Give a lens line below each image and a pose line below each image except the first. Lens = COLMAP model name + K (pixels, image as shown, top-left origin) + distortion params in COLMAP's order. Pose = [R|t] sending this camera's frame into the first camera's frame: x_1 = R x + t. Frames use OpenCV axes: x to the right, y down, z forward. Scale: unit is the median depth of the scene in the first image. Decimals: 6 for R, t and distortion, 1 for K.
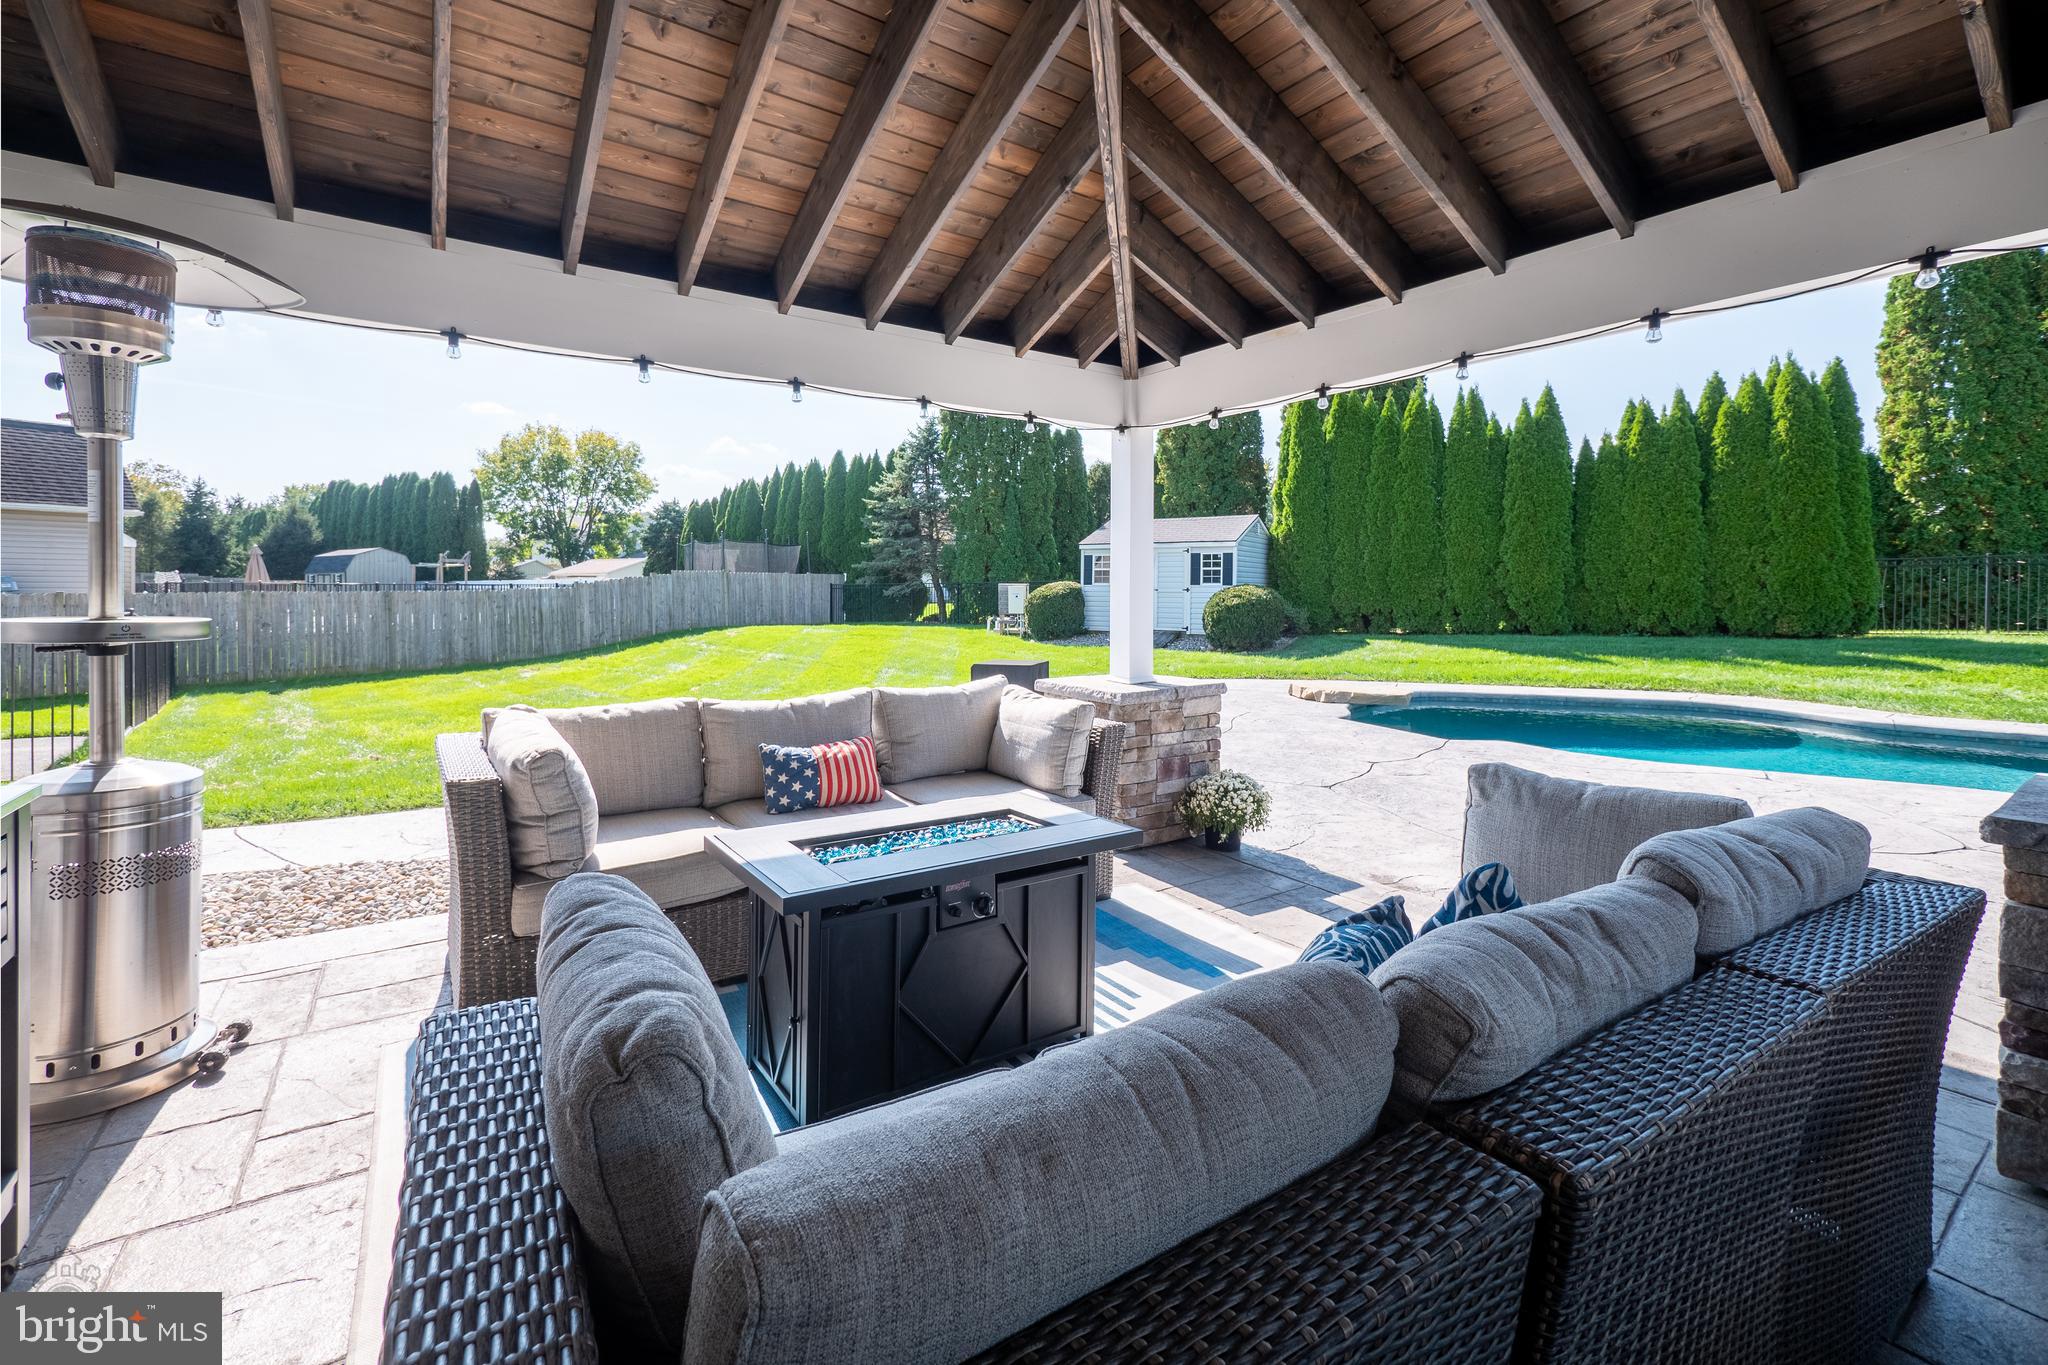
lens RADIAL K [[867.9, 0, 1020.1], [0, 867.9, 641.6], [0, 0, 1]] dist [-0.000680, -0.000059]
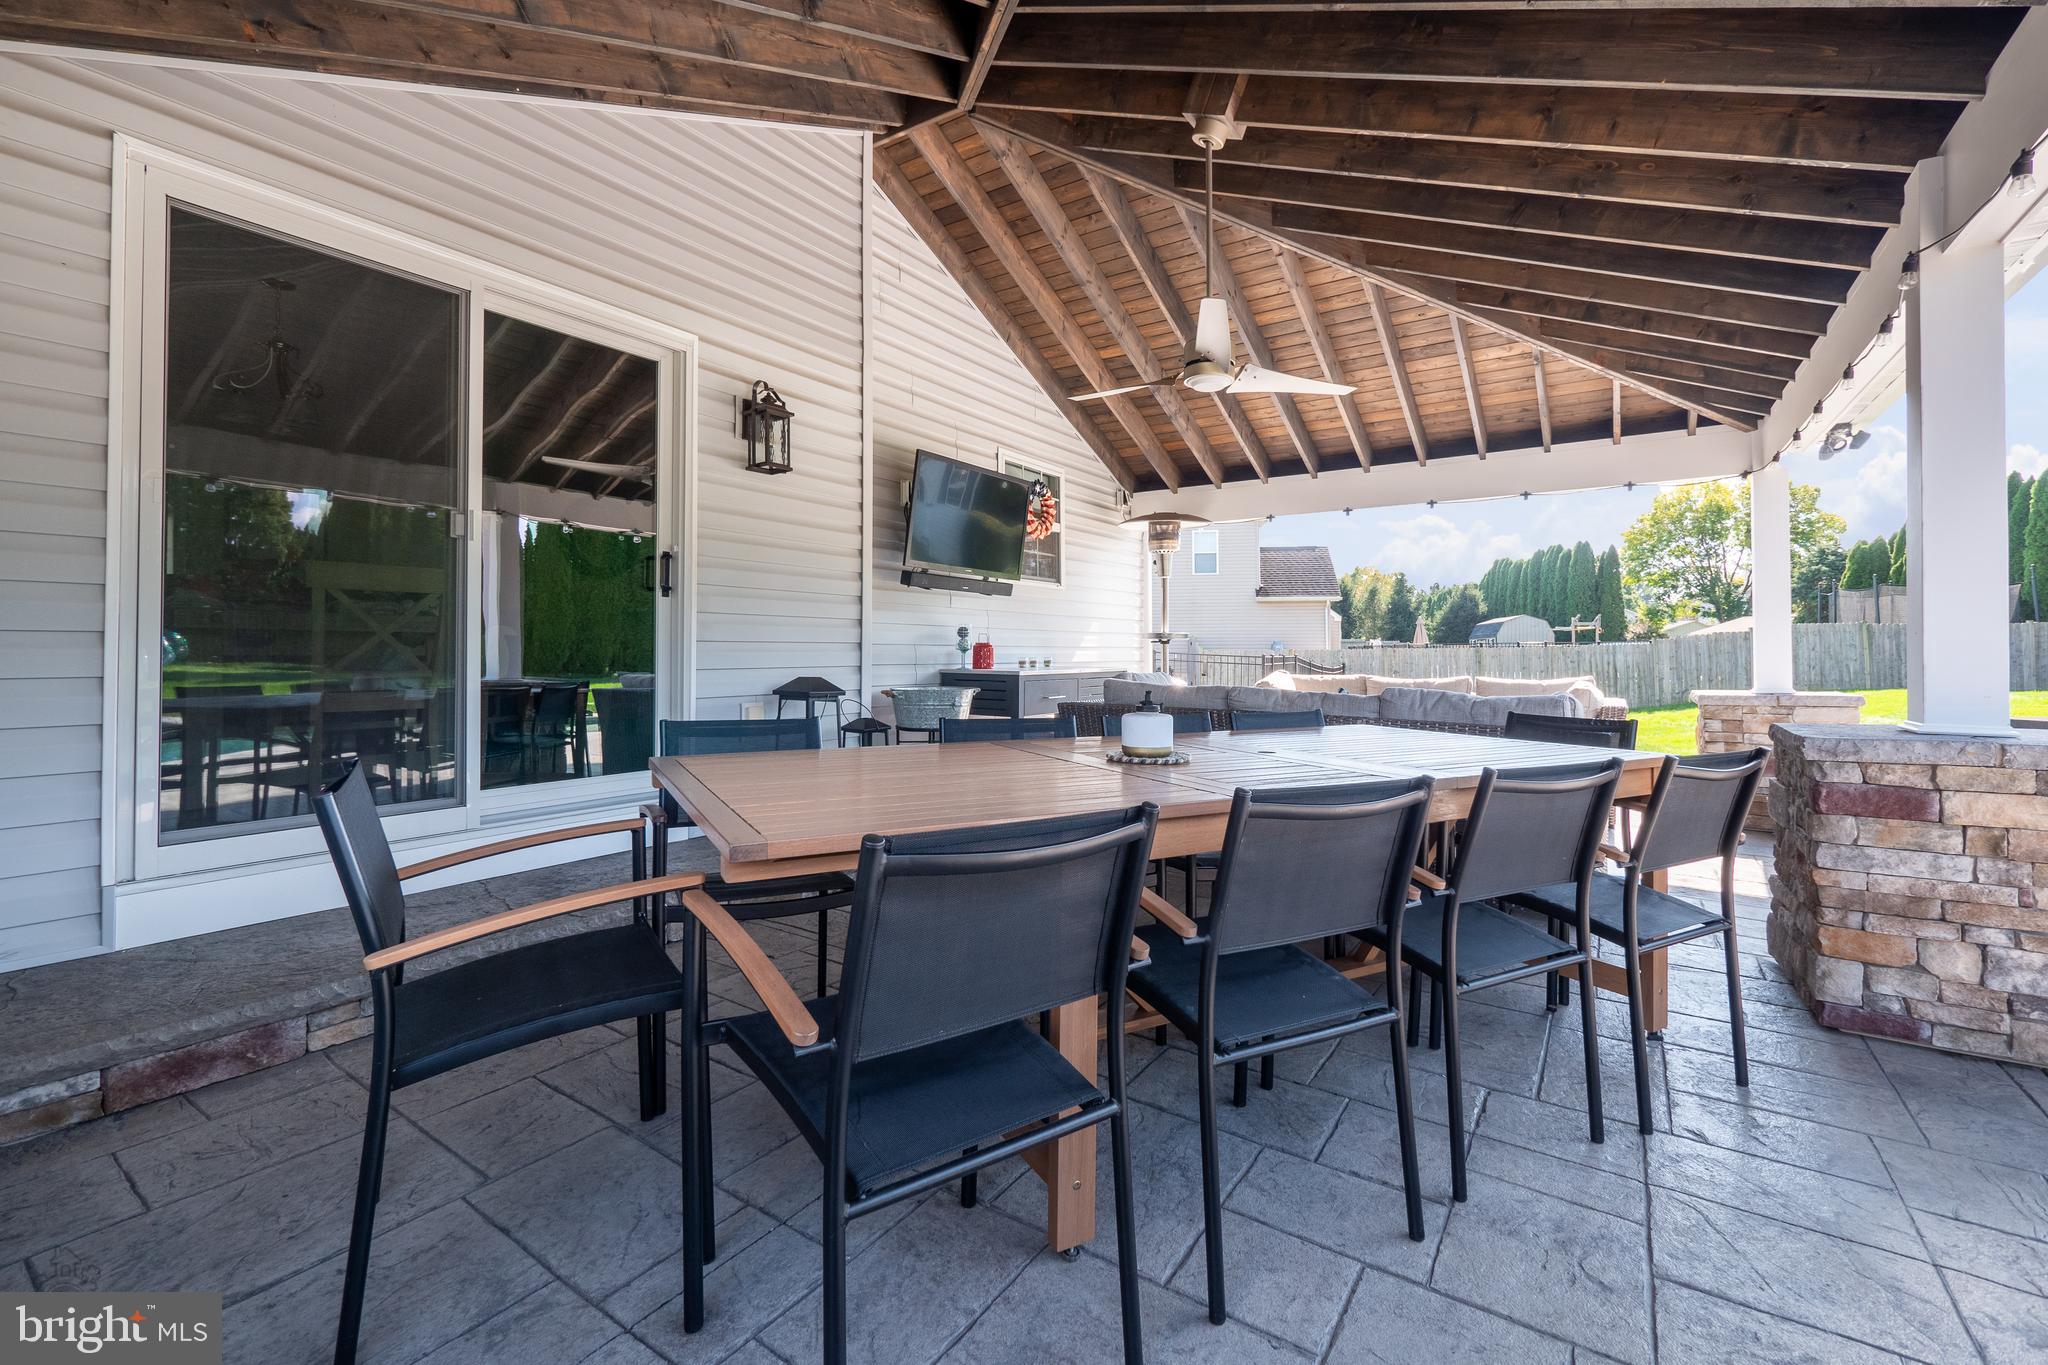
lens RADIAL K [[867.9, 0, 1020.1], [0, 867.9, 641.6], [0, 0, 1]] dist [-0.000680, -0.000059]
pose [[0.370549, -0.018899, -0.928621, 0.123325], [-0.050781, 0.997885, -0.040572, 0.010344], [0.927424, 0.062190, 0.368806, -0.043527]]
